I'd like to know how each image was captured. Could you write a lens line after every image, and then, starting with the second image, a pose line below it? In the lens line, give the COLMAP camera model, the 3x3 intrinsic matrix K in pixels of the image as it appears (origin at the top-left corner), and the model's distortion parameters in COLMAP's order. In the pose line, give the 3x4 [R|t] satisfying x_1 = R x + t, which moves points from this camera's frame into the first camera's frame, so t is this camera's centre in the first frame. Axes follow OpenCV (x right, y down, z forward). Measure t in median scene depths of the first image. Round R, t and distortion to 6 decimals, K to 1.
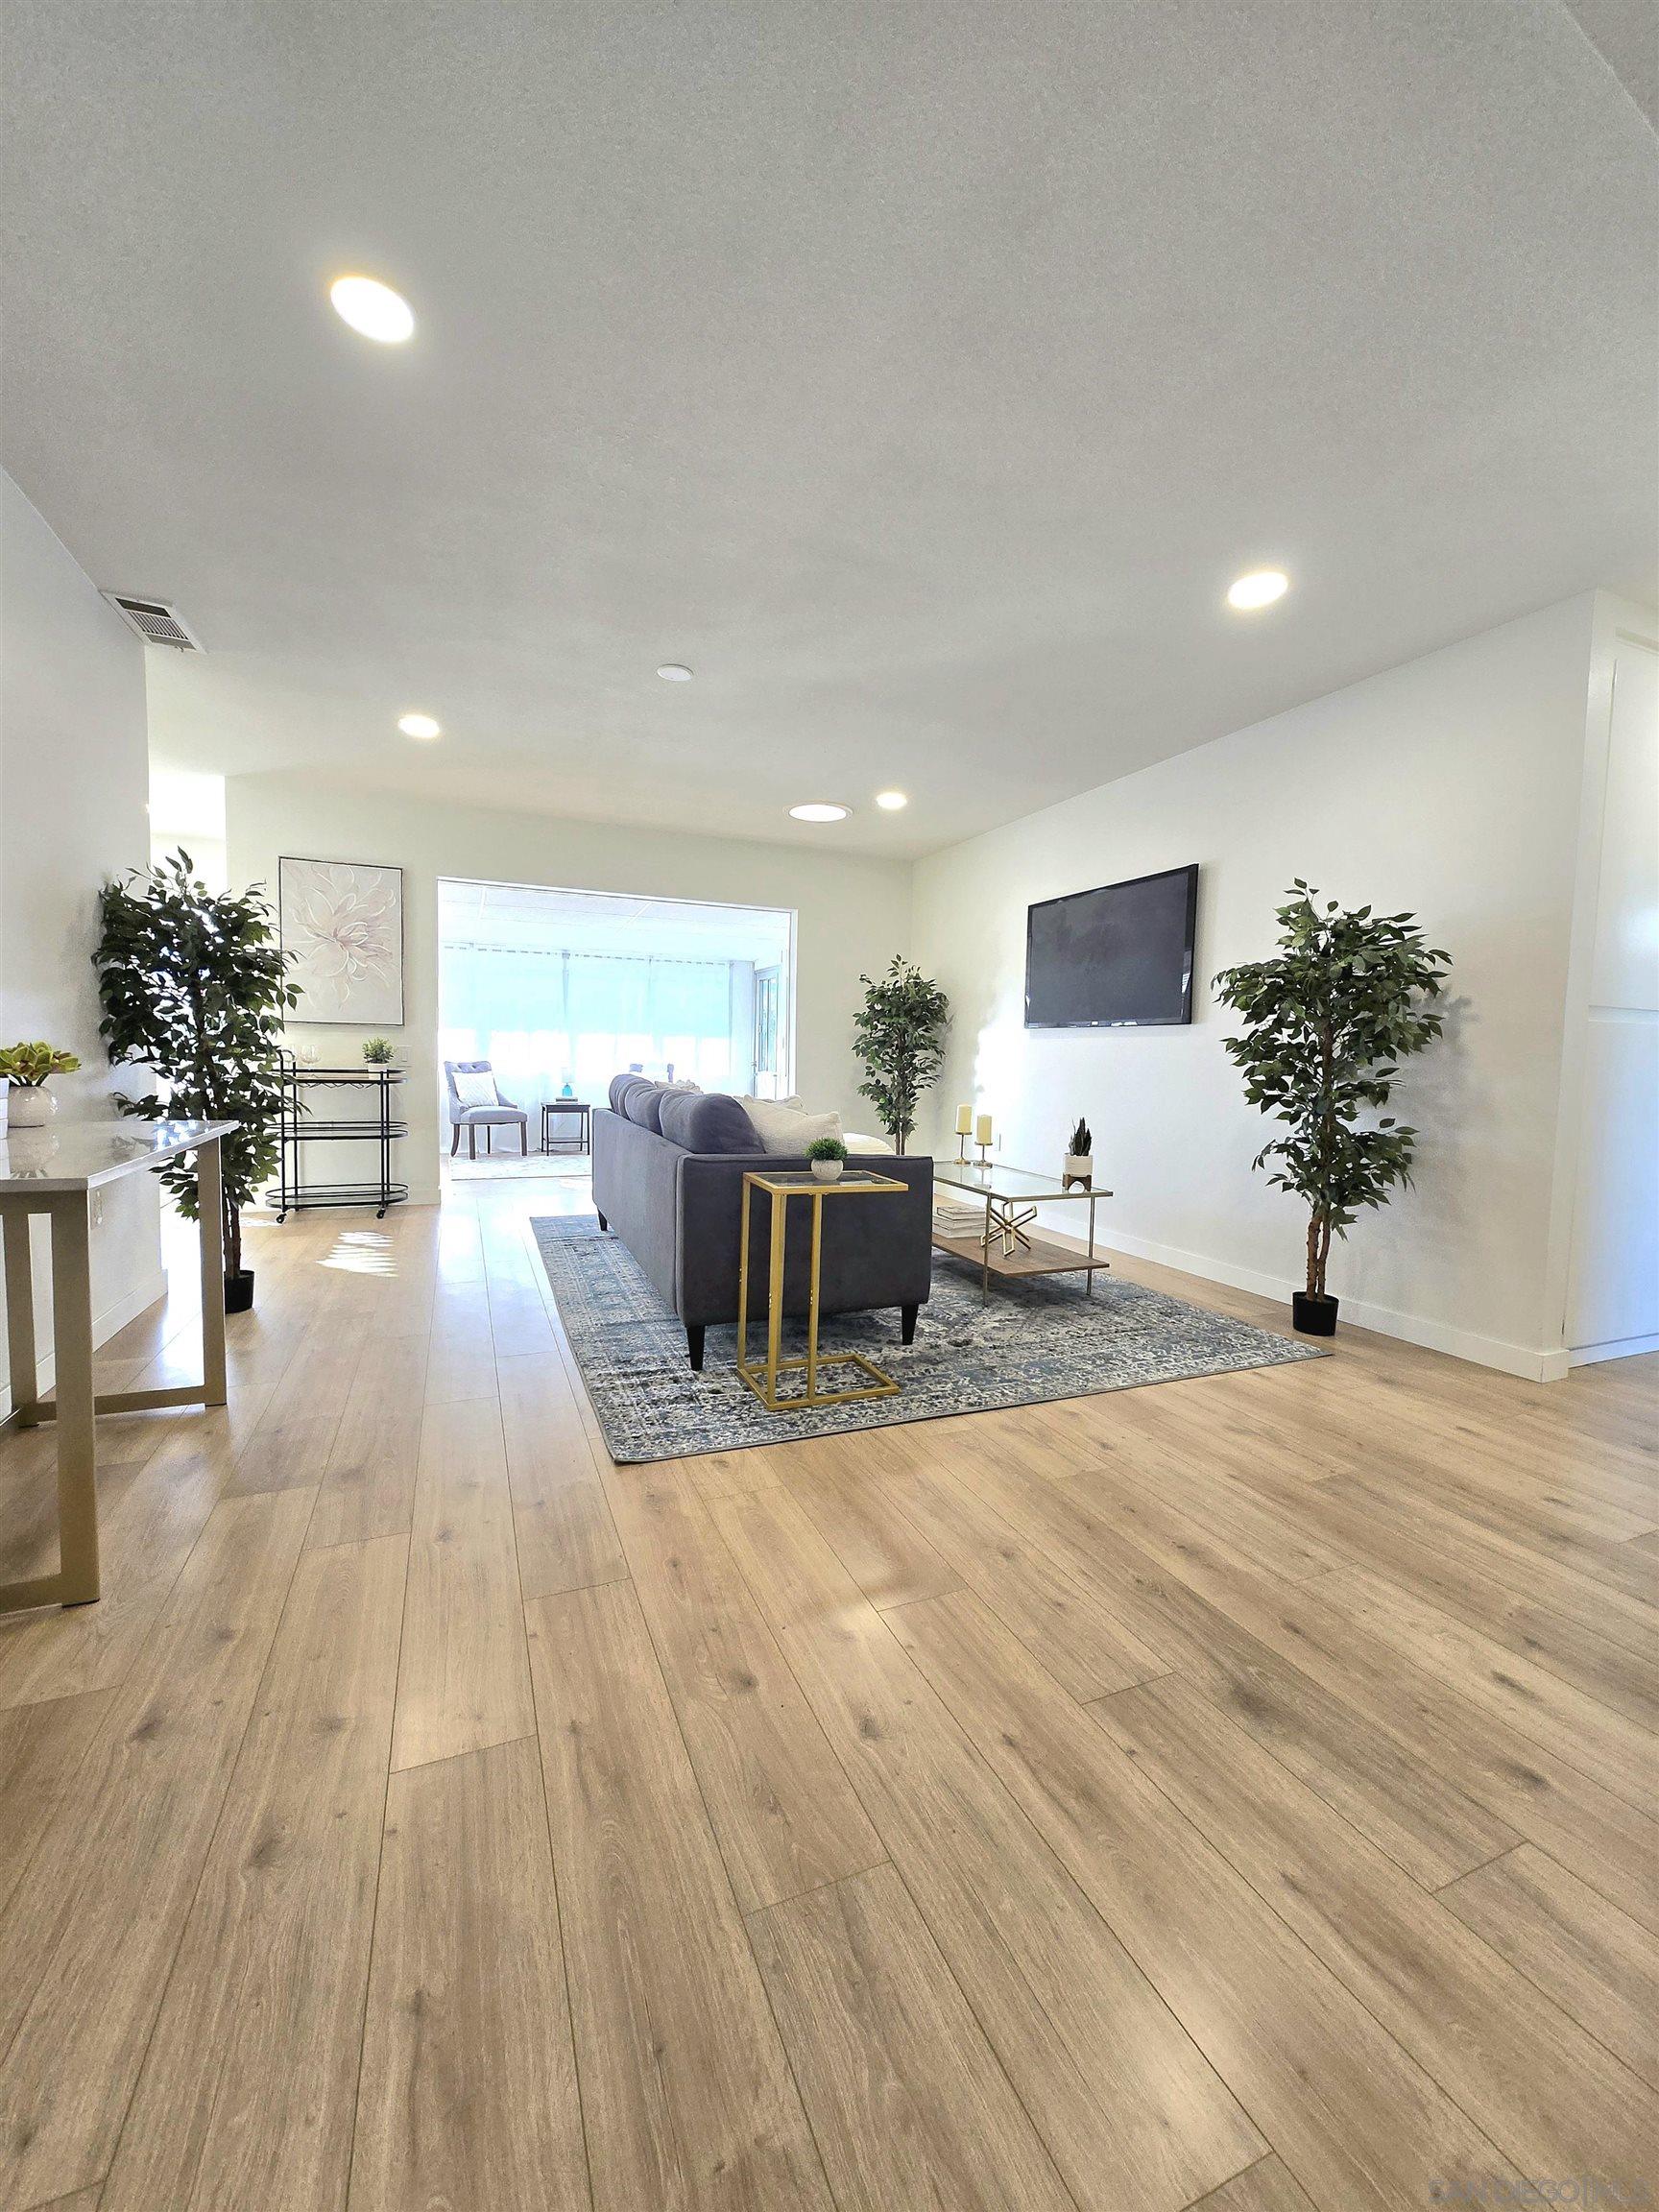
lens RADIAL K [[862.5, 0, 828.7], [0, 862.5, 1098.9], [0, 0, 1]] dist [0.001507, -0.000389]
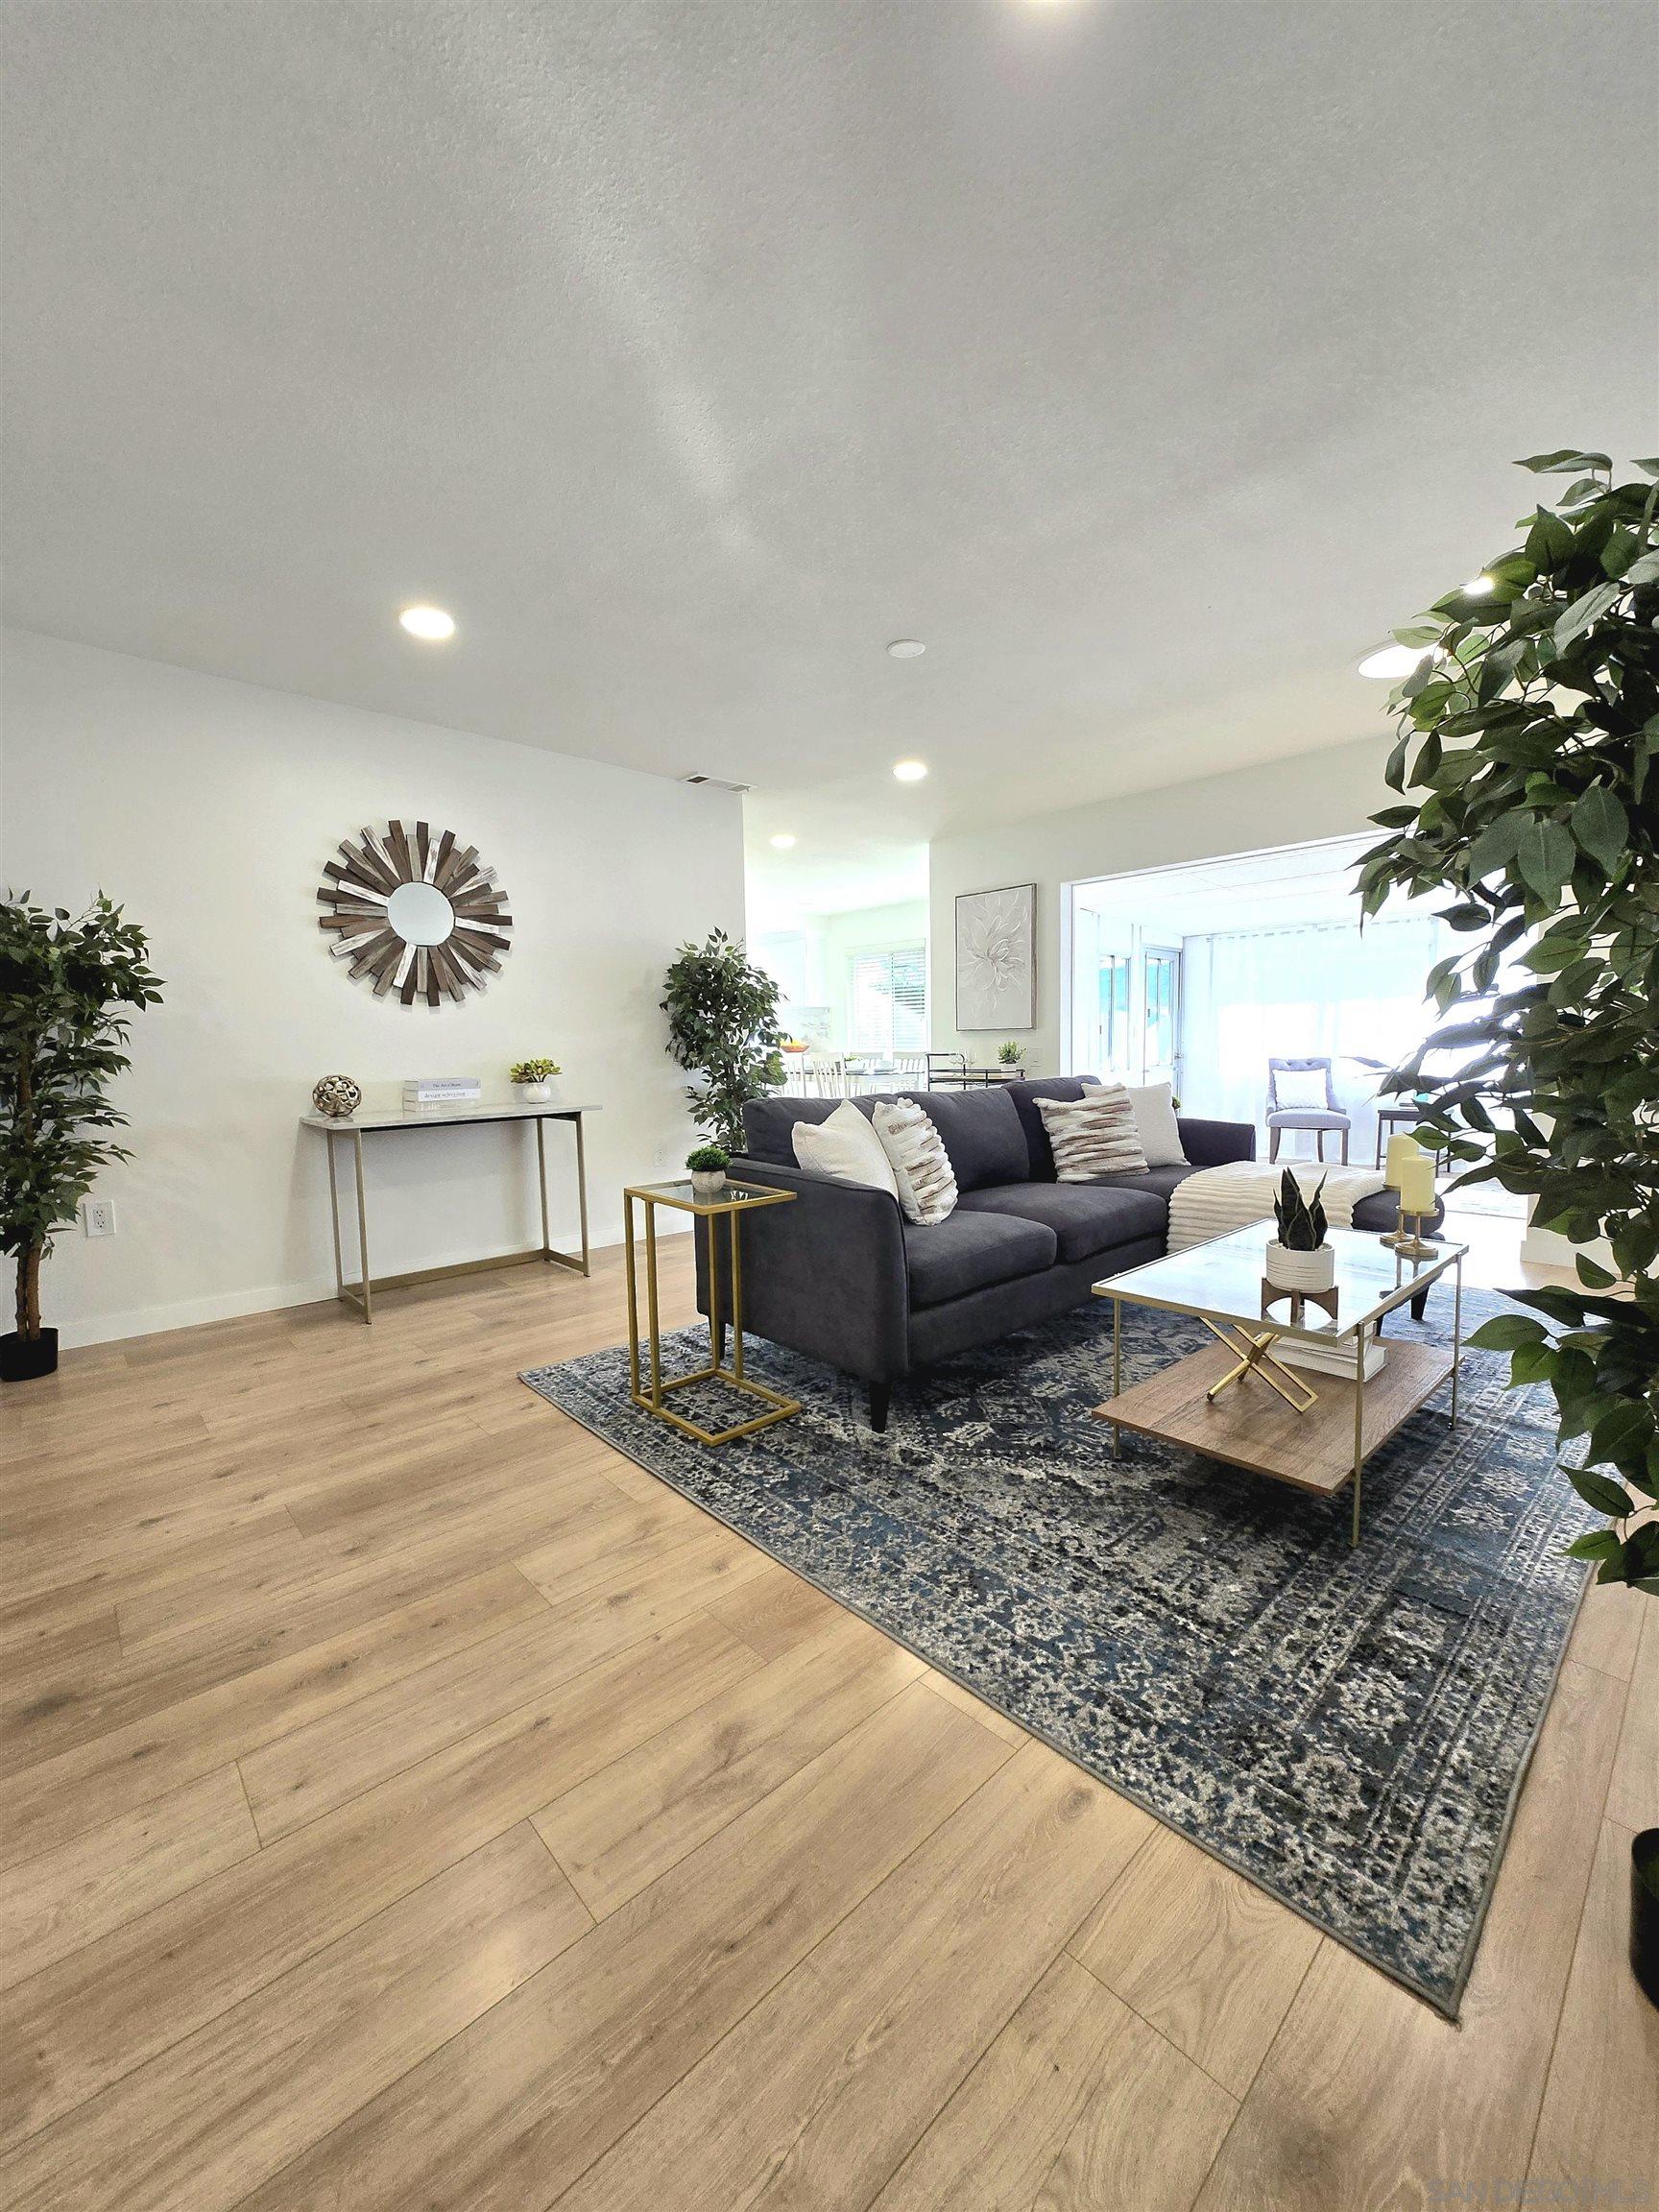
lens RADIAL K [[862.5, 0, 825.8], [0, 862.5, 1108.7], [0, 0, 1]] dist [0.001507, -0.000389]
pose [[0.337787, 0.043258, -0.940228, 0.794898], [-0.026067, 0.998990, 0.036597, -0.031354], [0.940861, 0.012147, 0.338574, 0.693883]]
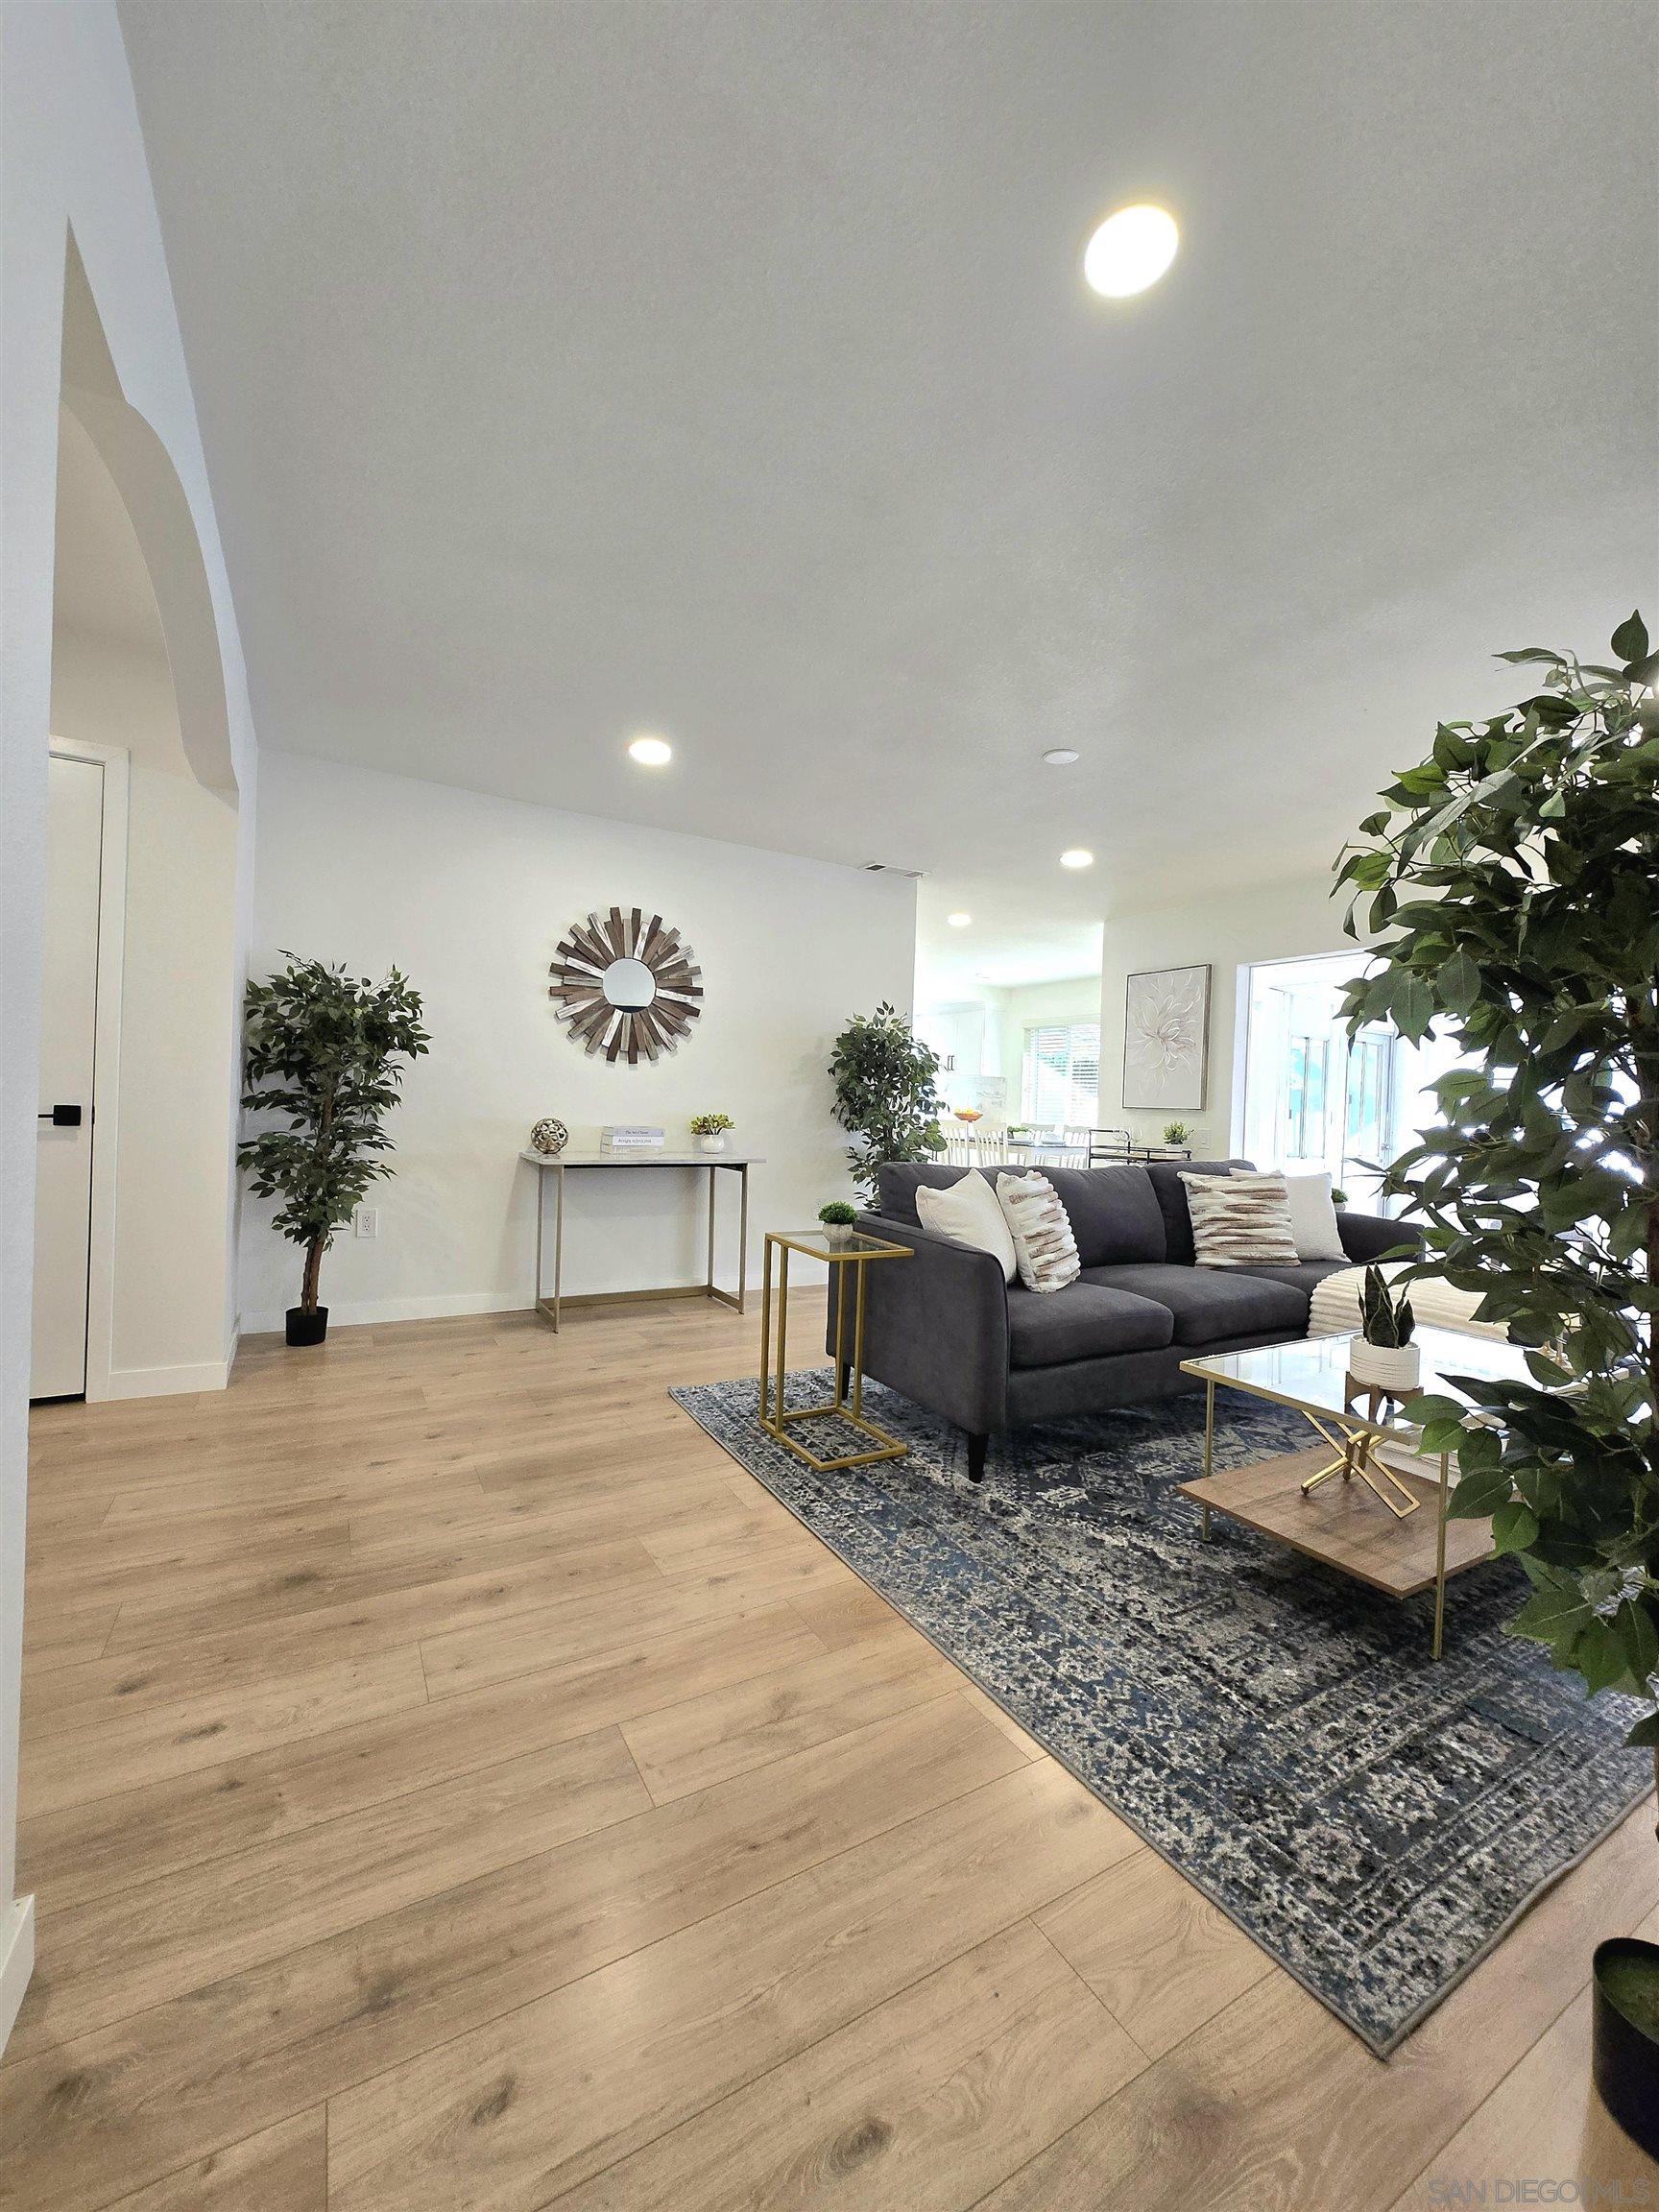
lens RADIAL K [[862.5, 0, 827.0], [0, 862.5, 1107.0], [0, 0, 1]] dist [0.001507, -0.000389]
pose [[0.128235, -0.014270, -0.991641, 0.902003], [-0.086677, 0.995909, -0.025540, -0.038537], [0.987949, 0.089227, 0.126473, 0.727763]]
